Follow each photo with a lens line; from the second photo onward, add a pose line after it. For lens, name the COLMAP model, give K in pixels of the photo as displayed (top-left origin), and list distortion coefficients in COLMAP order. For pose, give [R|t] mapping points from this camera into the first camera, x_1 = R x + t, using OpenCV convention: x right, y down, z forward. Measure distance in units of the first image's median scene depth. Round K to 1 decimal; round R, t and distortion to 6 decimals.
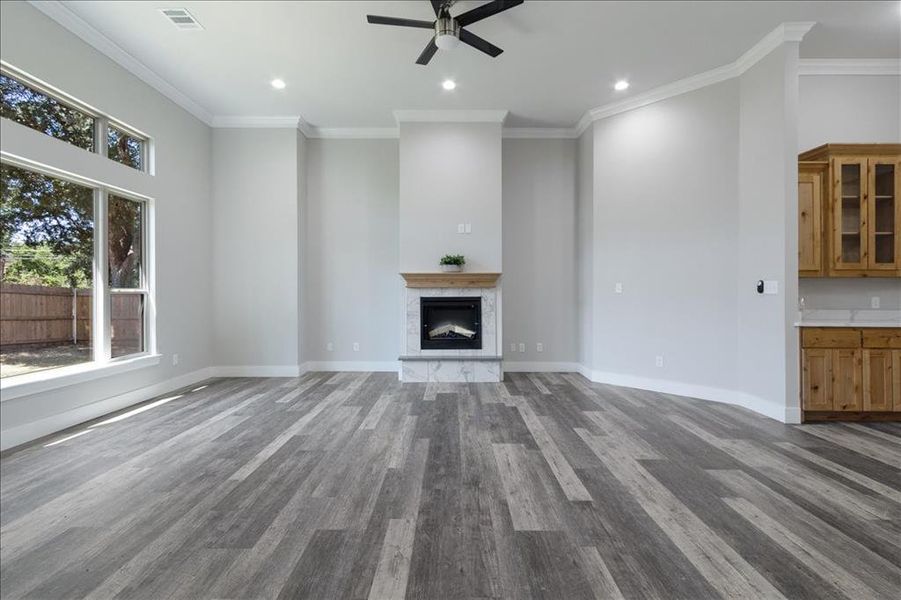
lens RADIAL K [[416.7, 0, 454.7], [0, 416.7, 292.3], [0, 0, 1]] dist [-0.000792, -0.000265]
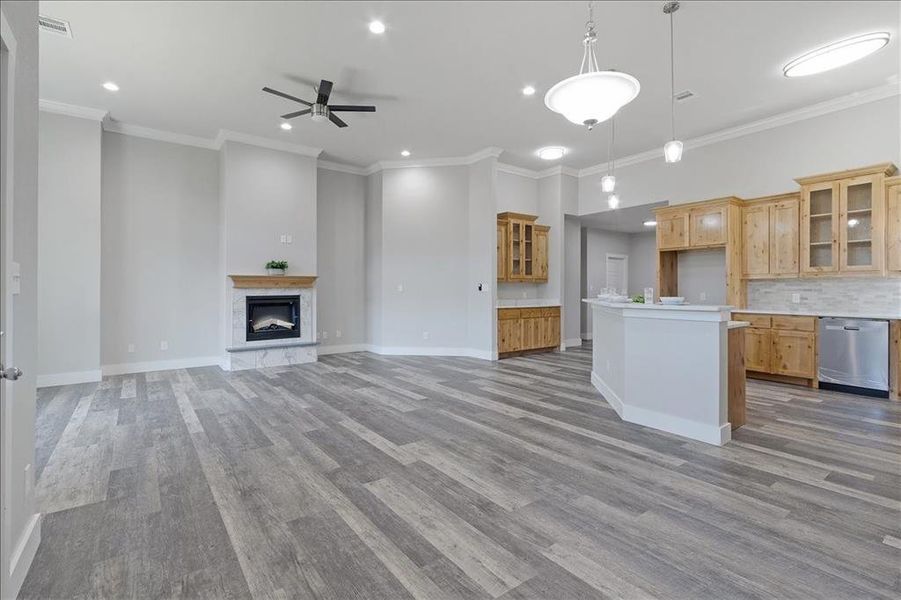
lens RADIAL K [[416.7, 0, 454.7], [0, 416.7, 292.3], [0, 0, 1]] dist [-0.000792, -0.000265]
pose [[0.800409, -0.008467, 0.599394, -0.430069], [0.006229, 0.999964, 0.005807, -0.002020], [-0.599421, -0.000914, 0.800433, -0.368502]]
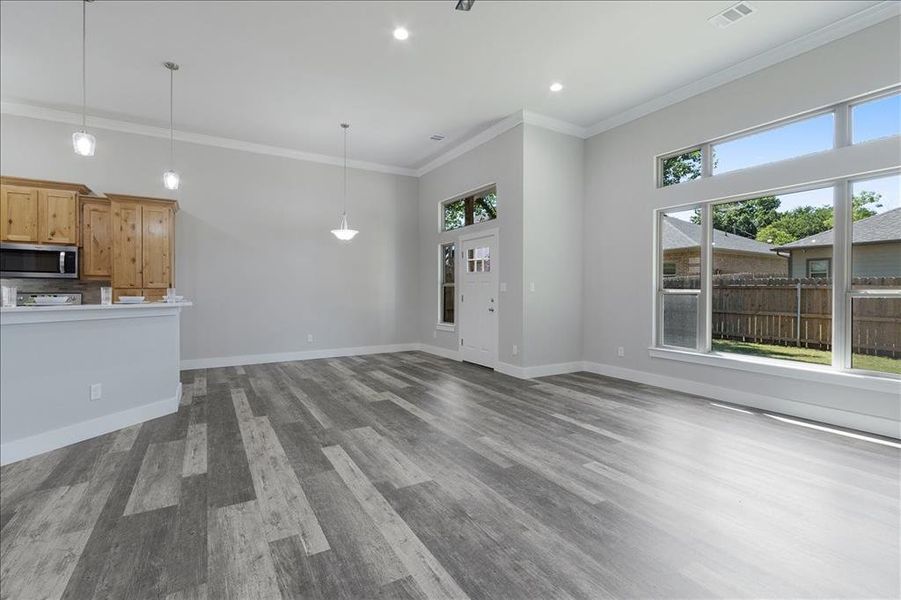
lens RADIAL K [[416.7, 0, 454.7], [0, 416.7, 292.3], [0, 0, 1]] dist [-0.000792, -0.000265]
pose [[-0.860608, -0.002733, -0.509261, 0.379854], [-0.004757, 0.999985, 0.002672, -0.004601], [0.509246, 0.004722, -0.860608, 1.395639]]
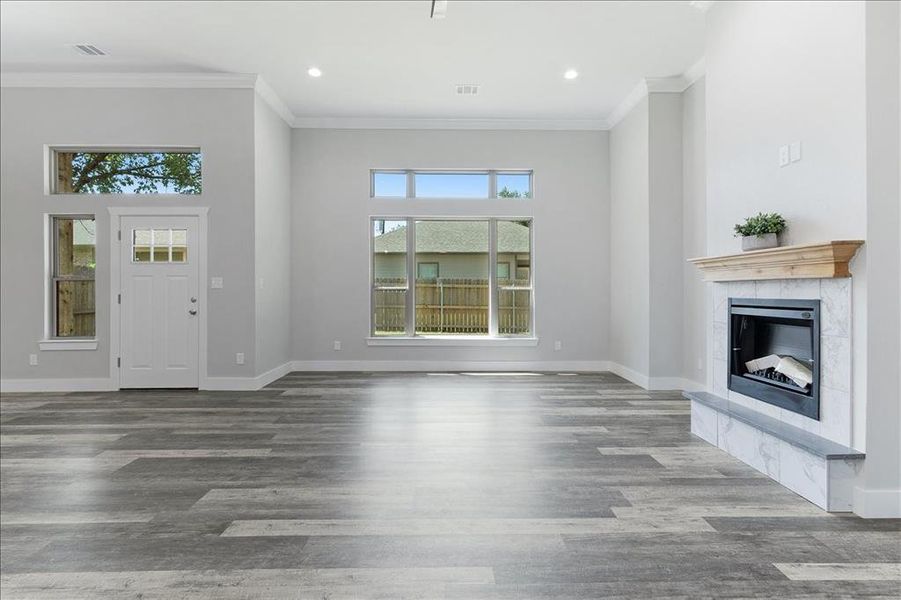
lens RADIAL K [[432.2, 0, 451.7], [0, 432.2, 294.8], [0, 0, 1]] dist [0.005803, 0.000291]
pose [[0.009491, 0.010758, -0.999897, 0.710352], [-0.000306, 0.999942, 0.010756, 0.001210], [0.999955, 0.000204, 0.009493, 0.858452]]
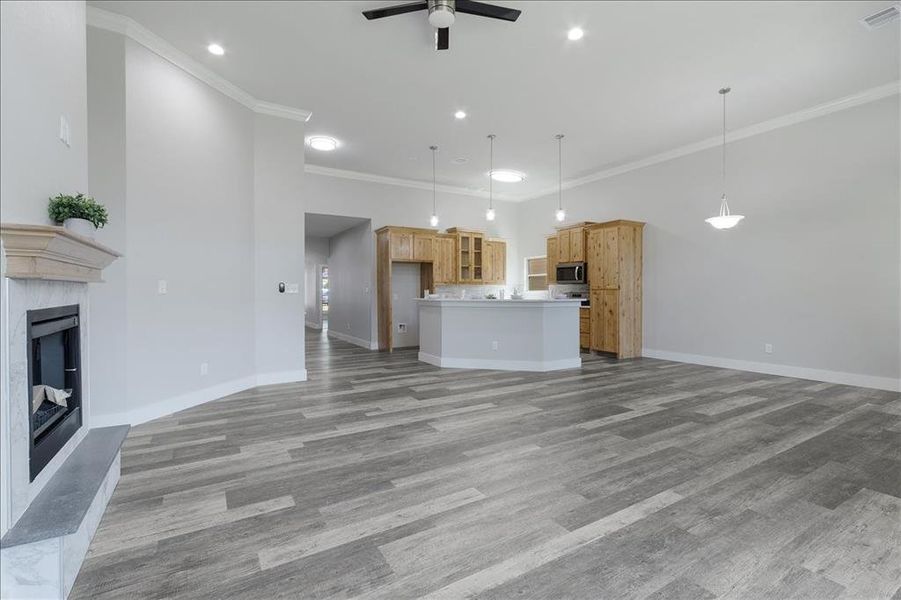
lens RADIAL K [[413.1, 0, 446.5], [0, 413.1, 296.5], [0, 0, 1]] dist [0.002239, 0.000126]
pose [[-0.507014, -0.012155, 0.861852, -0.688728], [0.001175, 0.999890, 0.014793, -0.005512], [-0.861937, 0.008513, -0.506944, 1.243396]]
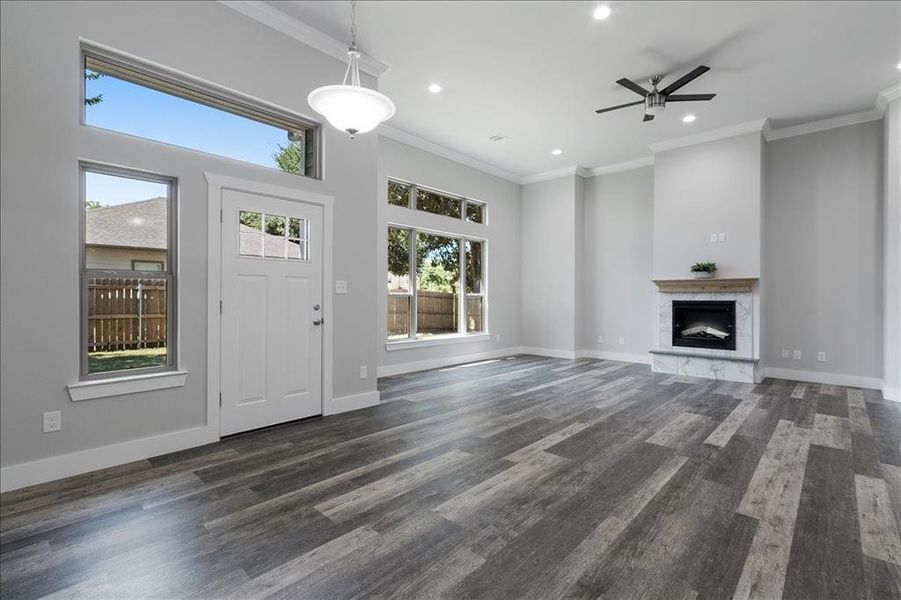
lens RADIAL K [[419.1, 0, 453.3], [0, 419.1, 296.1], [0, 0, 1]] dist [-0.001747, -0.000832]
pose [[0.734063, 0.002417, -0.679077, 0.362149], [-0.004352, 0.999990, -0.001145, 0.004175], [0.679068, 0.003796, 0.734066, -0.365990]]
